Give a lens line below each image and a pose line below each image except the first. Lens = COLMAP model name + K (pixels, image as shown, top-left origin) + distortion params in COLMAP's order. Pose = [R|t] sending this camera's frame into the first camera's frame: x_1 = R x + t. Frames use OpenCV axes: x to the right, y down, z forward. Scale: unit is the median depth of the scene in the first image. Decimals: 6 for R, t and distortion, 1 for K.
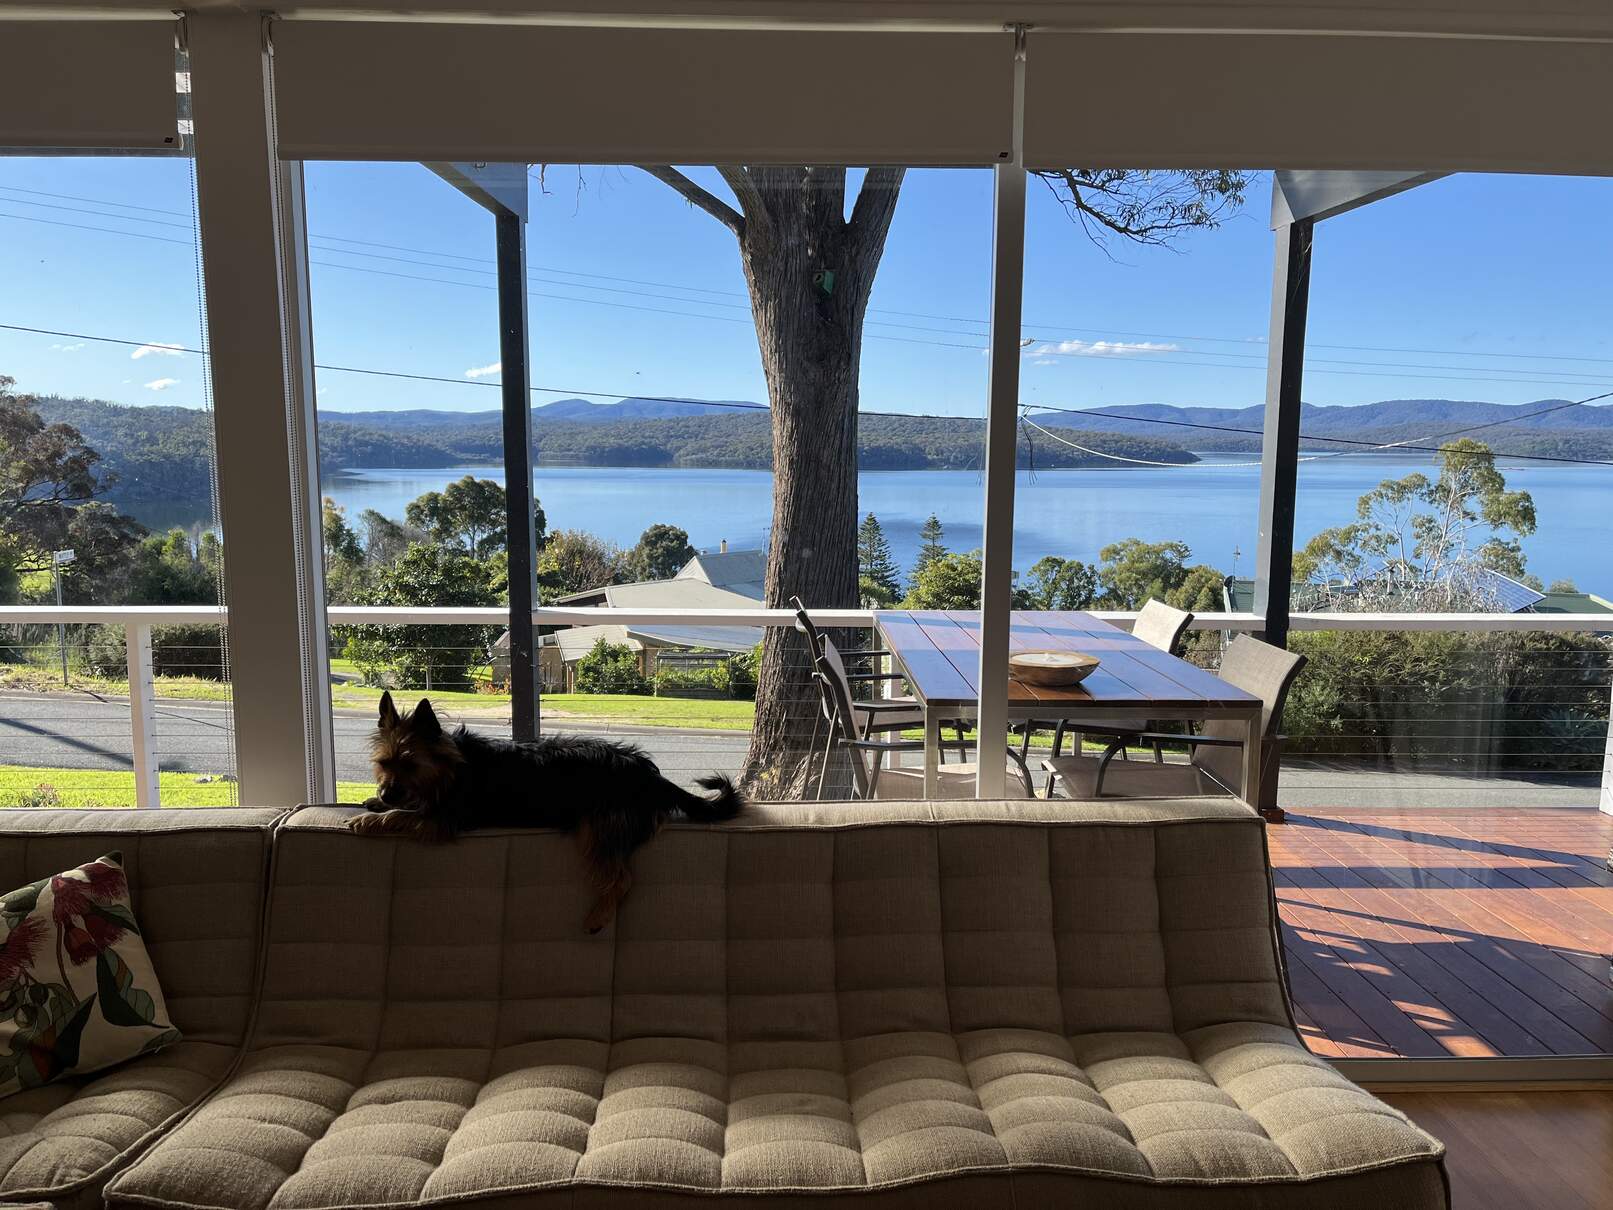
lens RADIAL K [[1209.2, 0, 806.5], [0, 1209.2, 605.0], [0, 0, 1]] dist [0.024526, -0.010532]
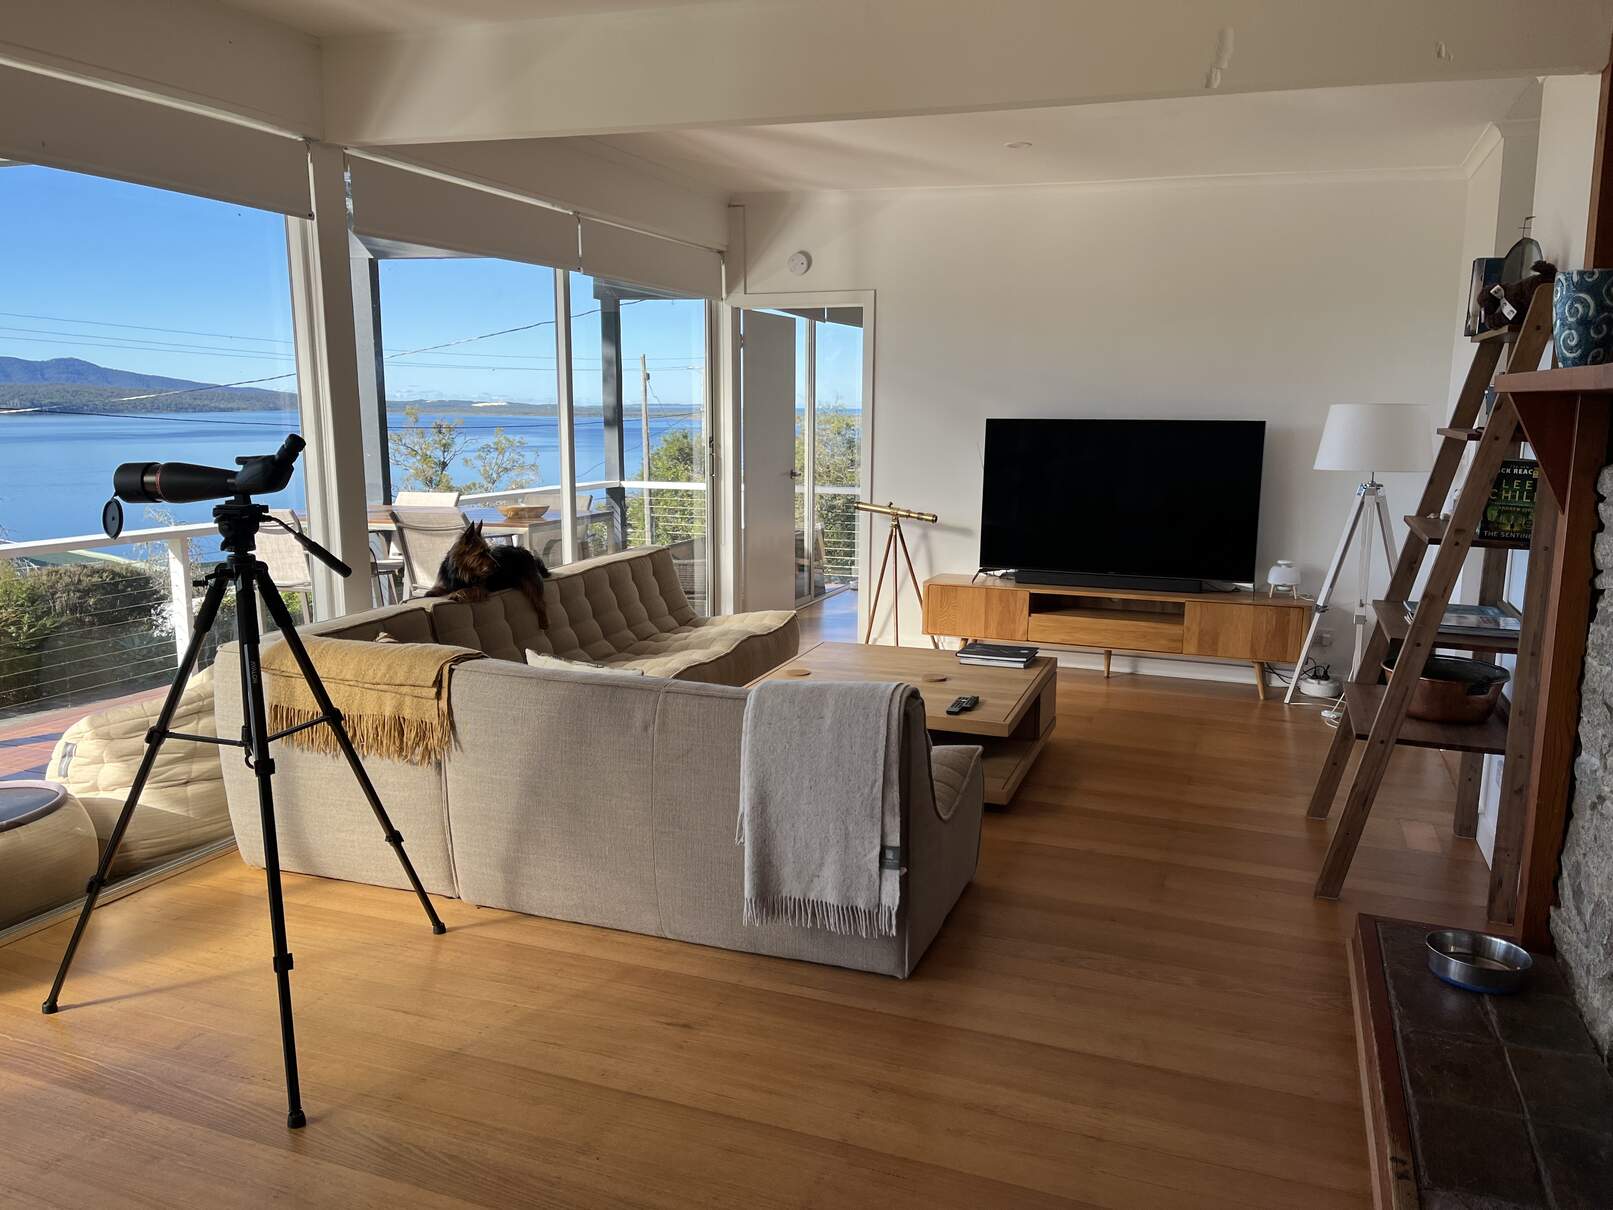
lens RADIAL K [[1209.2, 0, 806.5], [0, 1209.2, 605.0], [0, 0, 1]] dist [0.024526, -0.010532]
pose [[0.359988, -0.156371, 0.919759, -1.232048], [0.123076, 0.985197, 0.119325, 0.021456], [-0.924803, 0.070245, 0.373905, -0.130203]]
